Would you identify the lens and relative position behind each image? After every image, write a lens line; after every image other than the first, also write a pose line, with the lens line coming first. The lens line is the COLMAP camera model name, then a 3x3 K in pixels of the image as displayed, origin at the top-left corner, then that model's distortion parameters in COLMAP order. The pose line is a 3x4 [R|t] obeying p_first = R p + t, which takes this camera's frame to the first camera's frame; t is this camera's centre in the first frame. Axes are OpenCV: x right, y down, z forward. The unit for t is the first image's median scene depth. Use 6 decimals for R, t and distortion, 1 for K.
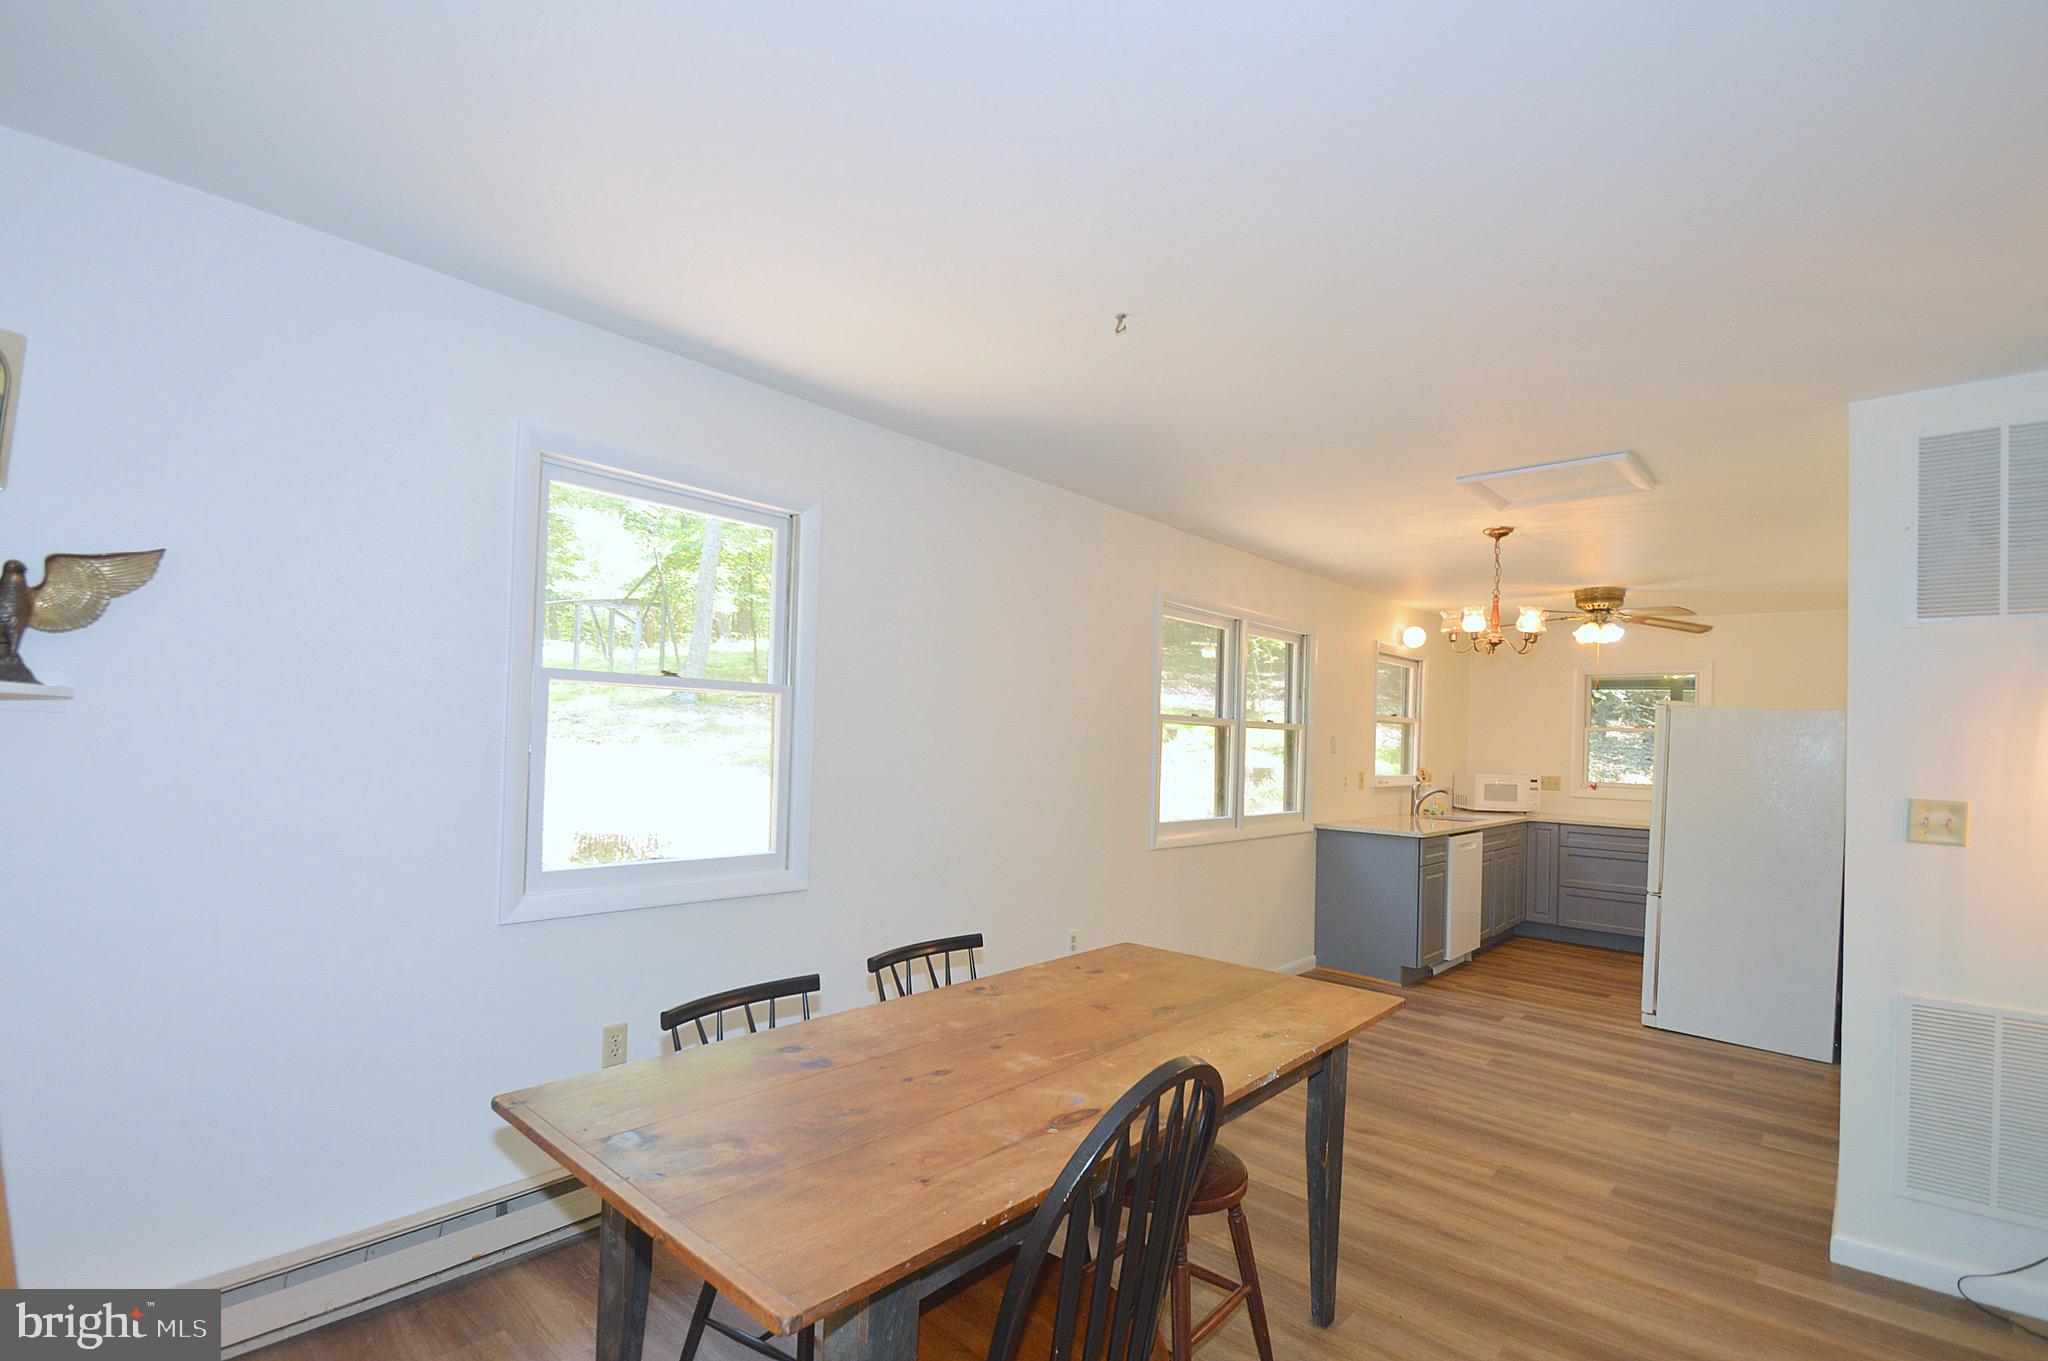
lens RADIAL K [[920.5, 0, 972.1], [0, 920.5, 713.1], [0, 0, 1]] dist [0.011137, -0.012546]
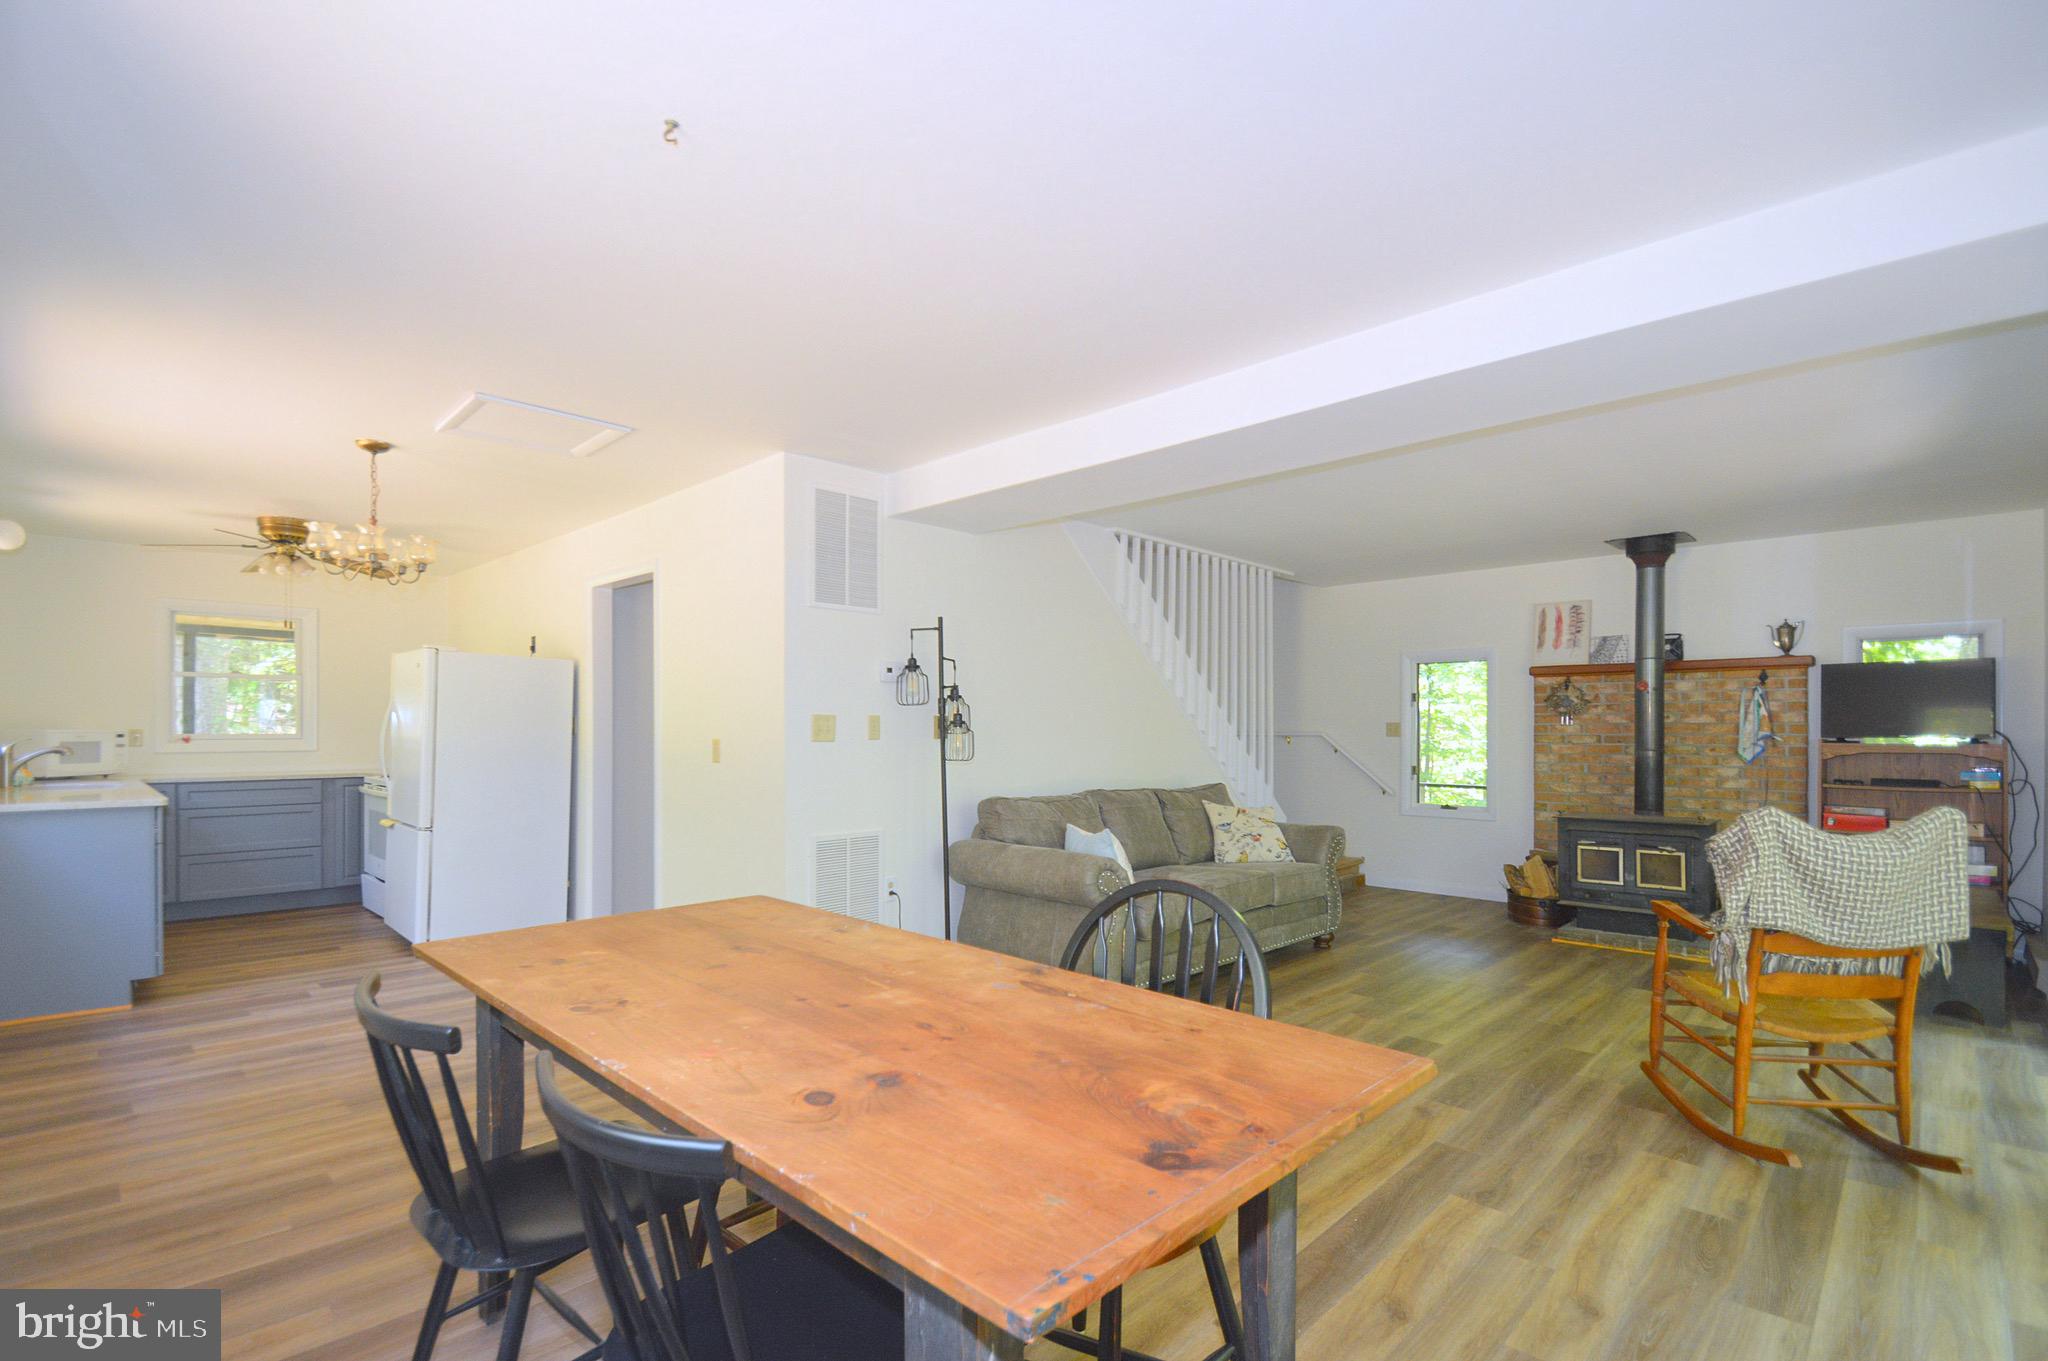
lens RADIAL K [[920.5, 0, 1032.4], [0, 920.5, 721.2], [0, 0, 1]] dist [0.011137, -0.012546]
pose [[0.029716, -0.027965, 0.999167, -0.284110], [-0.026660, 0.999231, 0.028760, 0.025647], [-0.999203, -0.027493, 0.028947, 0.285121]]
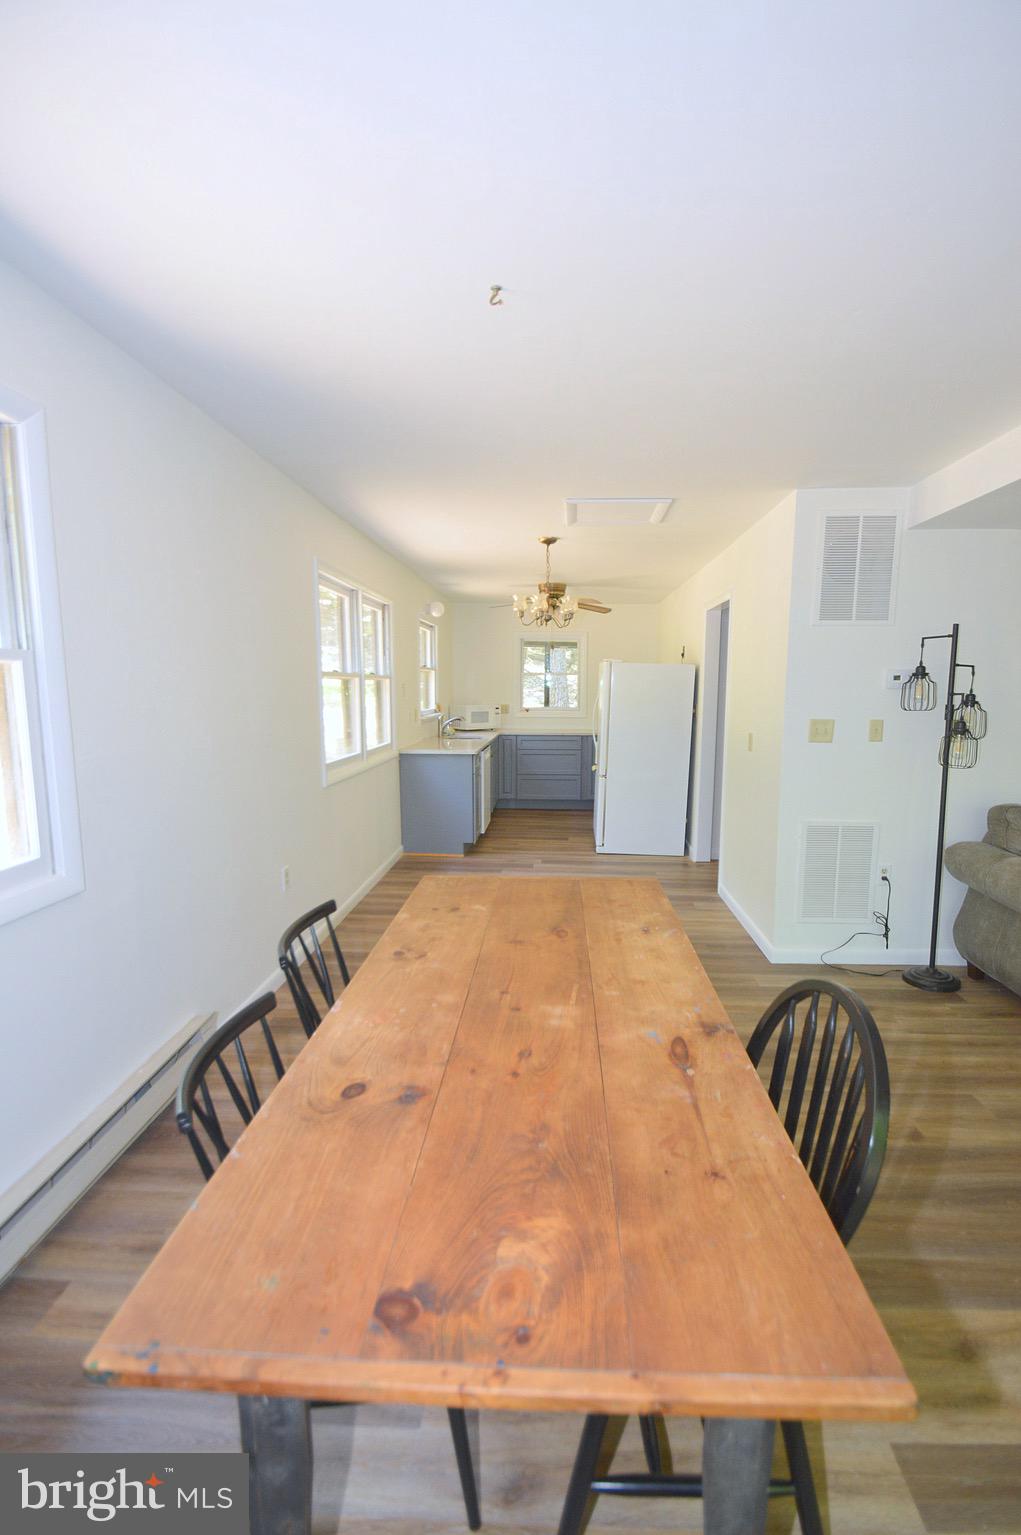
lens RADIAL K [[689.9, 0, 540.8], [0, 689.9, 780.0], [0, 0, 1]] dist [0.011137, -0.012546]
pose [[0.750285, -0.114094, 0.651195, -0.156677], [-0.001450, 0.984709, 0.174199, -0.014062], [-0.661113, -0.131643, 0.738647, 0.148874]]
